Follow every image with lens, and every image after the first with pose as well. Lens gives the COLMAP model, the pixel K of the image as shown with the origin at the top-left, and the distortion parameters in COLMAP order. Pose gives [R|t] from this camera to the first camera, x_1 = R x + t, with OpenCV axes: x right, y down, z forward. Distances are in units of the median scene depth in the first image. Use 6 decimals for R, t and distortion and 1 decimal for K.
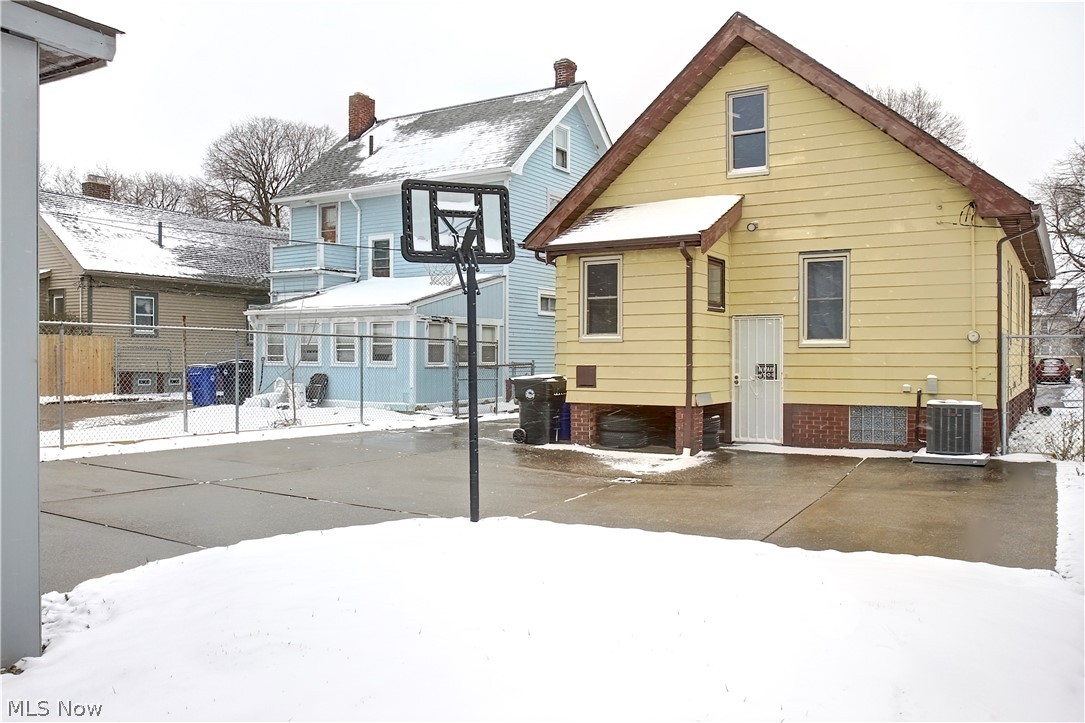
lens RADIAL K [[915.7, 0, 542.5], [0, 915.7, 361.5], [0, 0, 1]] dist [-0.017376, 0.002230]
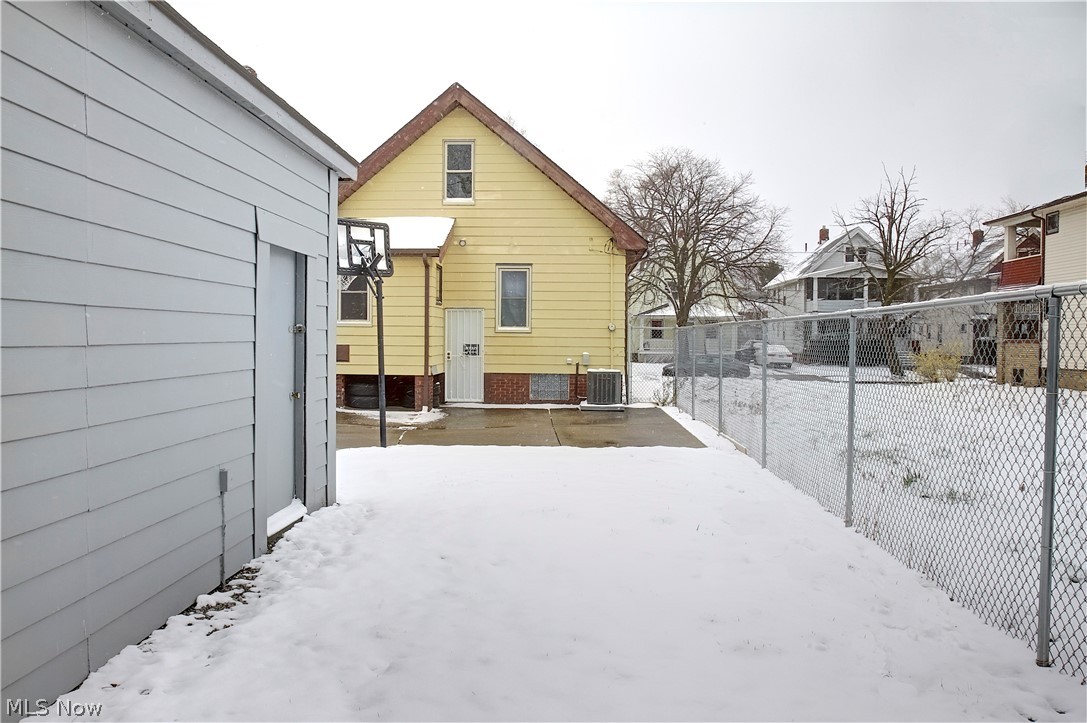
lens RADIAL K [[917.3, 0, 543.5], [0, 917.3, 361.5], [0, 0, 1]] dist [-0.017376, 0.002230]
pose [[0.880033, -0.003272, 0.474900, -0.326614], [-0.008150, 0.999725, 0.021991, -0.002508], [-0.474842, -0.023223, 0.879765, -0.268118]]
